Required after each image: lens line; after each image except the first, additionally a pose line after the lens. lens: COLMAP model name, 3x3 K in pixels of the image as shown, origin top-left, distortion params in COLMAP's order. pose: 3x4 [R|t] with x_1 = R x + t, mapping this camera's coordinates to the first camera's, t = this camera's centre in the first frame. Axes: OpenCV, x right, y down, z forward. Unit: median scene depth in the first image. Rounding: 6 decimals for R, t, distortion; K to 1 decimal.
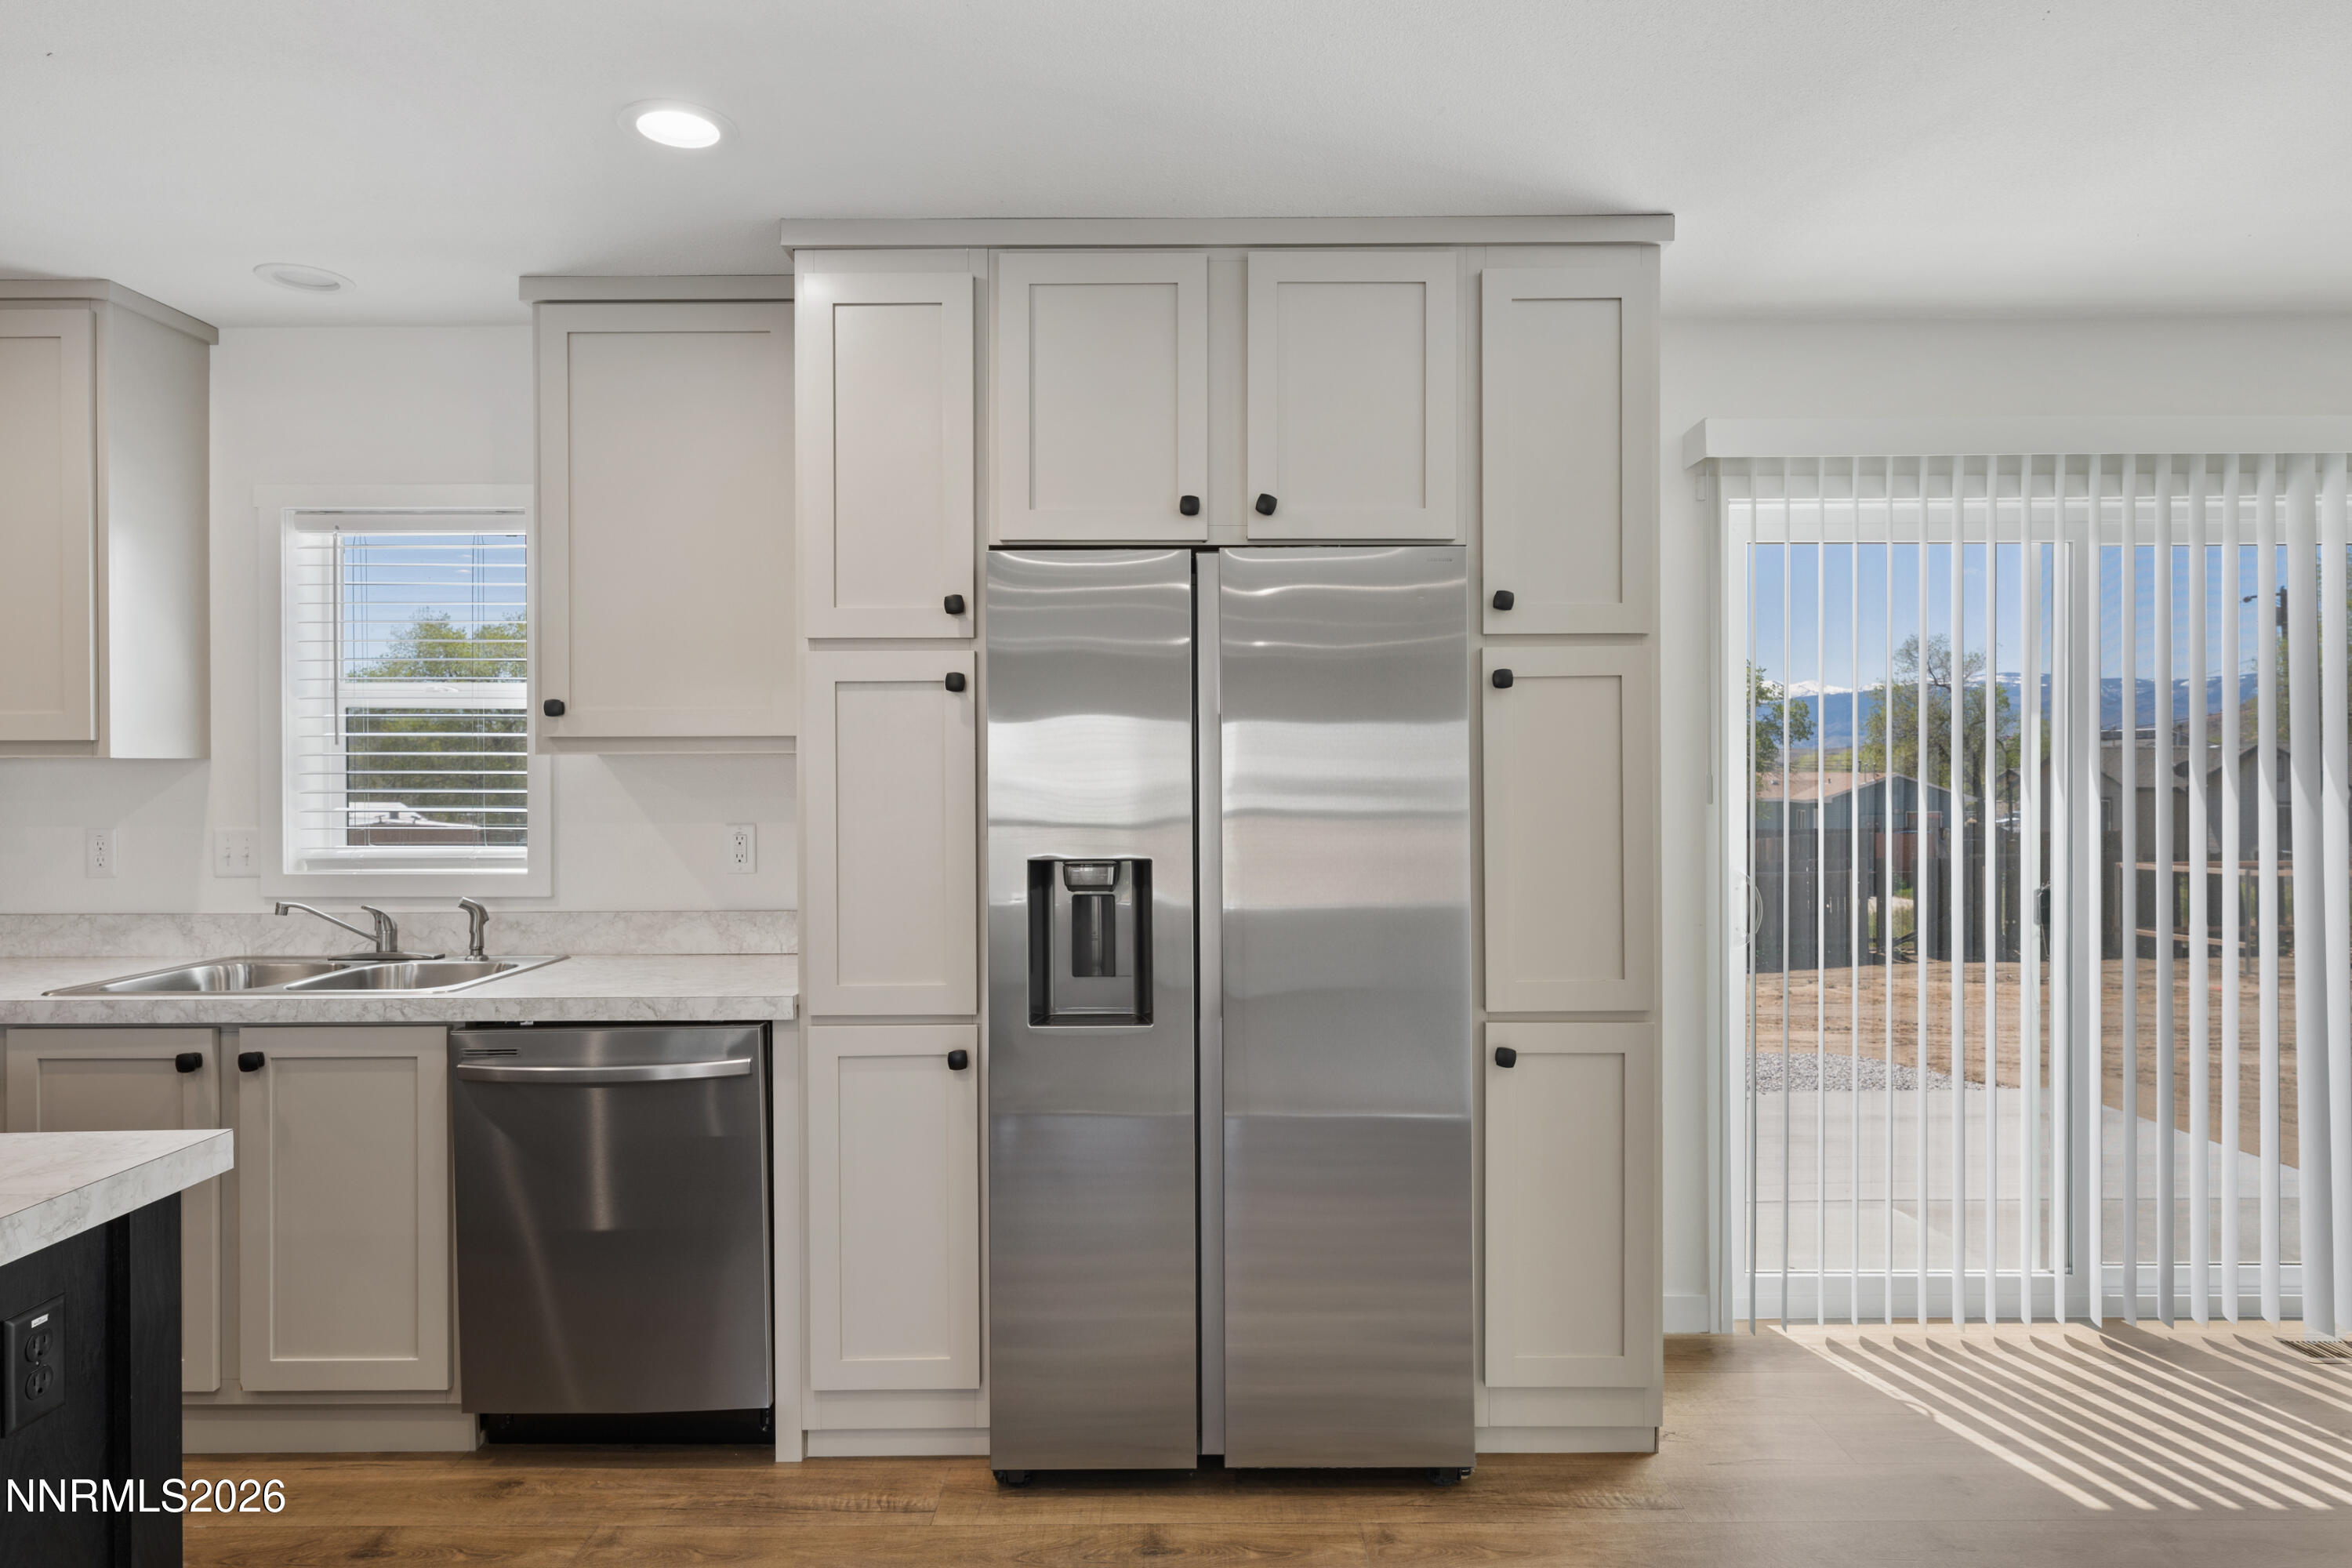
lens RADIAL K [[1356.2, 0, 1175.4], [0, 1356.2, 768.7], [0, 0, 1]] dist [-0.000108, 0.000393]
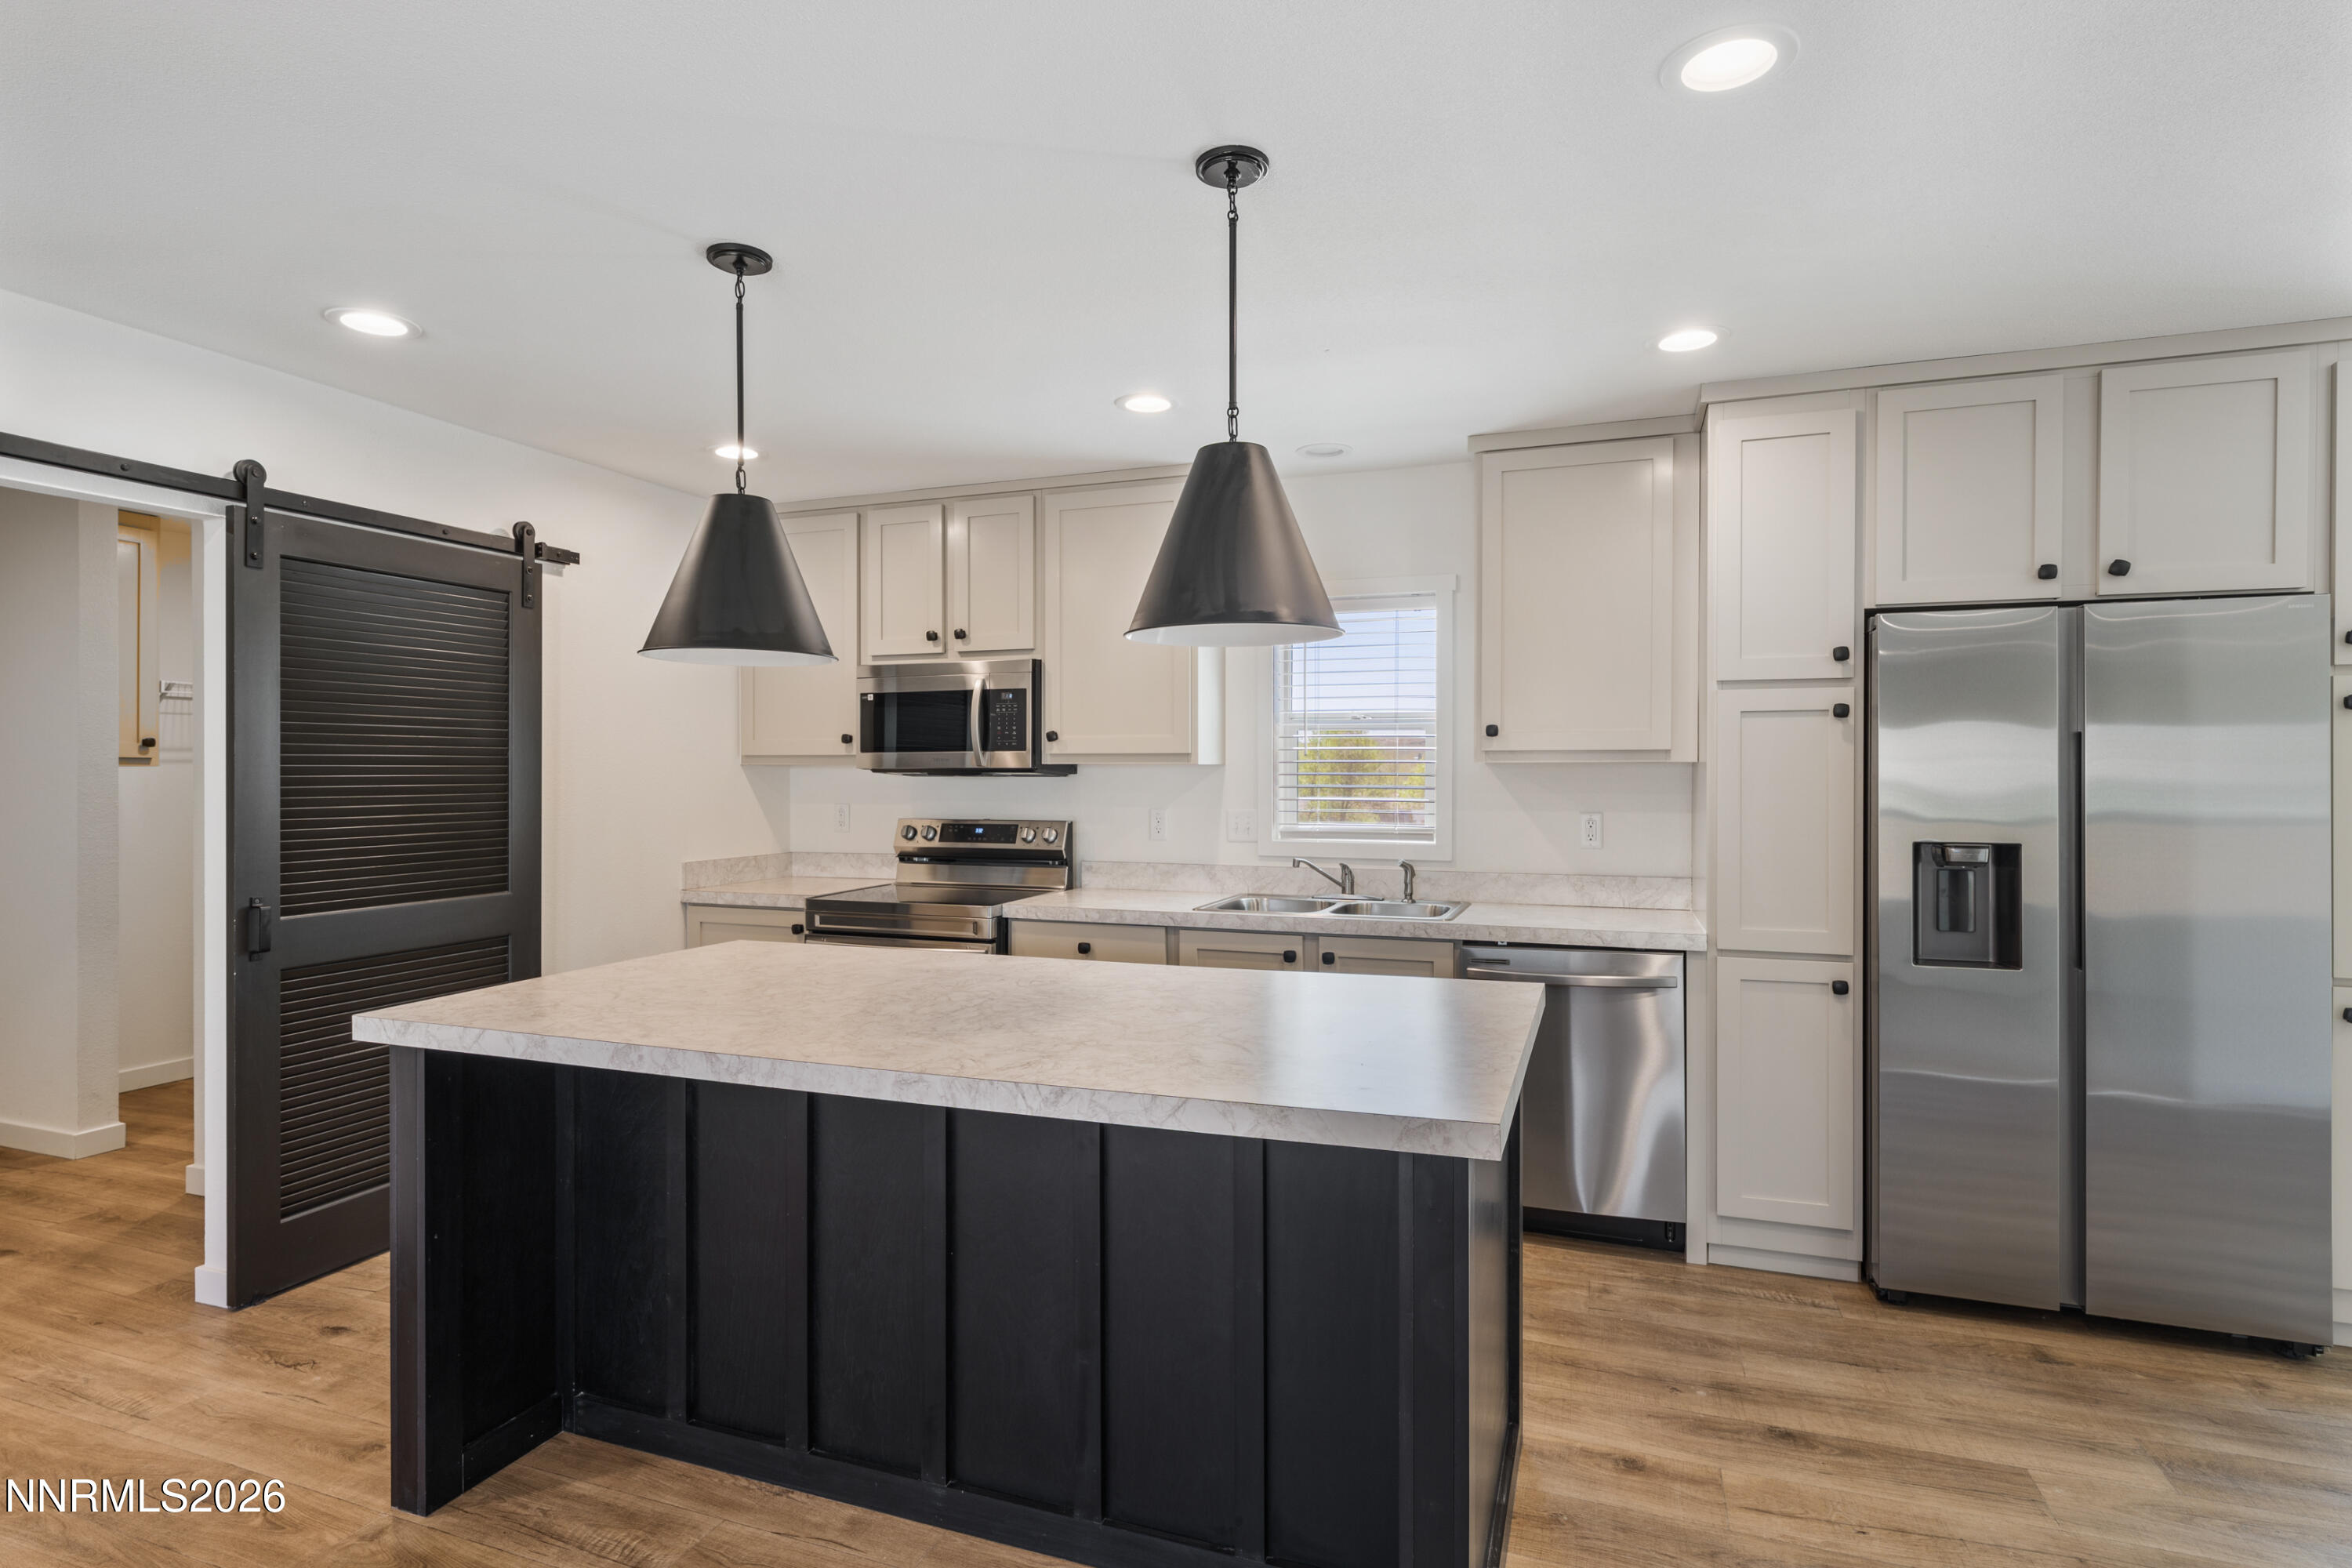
lens RADIAL K [[1177.5, 0, 1173.9], [0, 1177.5, 778.0], [0, 0, 1]] dist [0.000222, -0.000148]
pose [[0.938583, 0.006628, -0.344990, -0.379239], [-0.004792, 0.999969, 0.006175, -0.000101], [0.345021, -0.004142, 0.938586, -0.339991]]
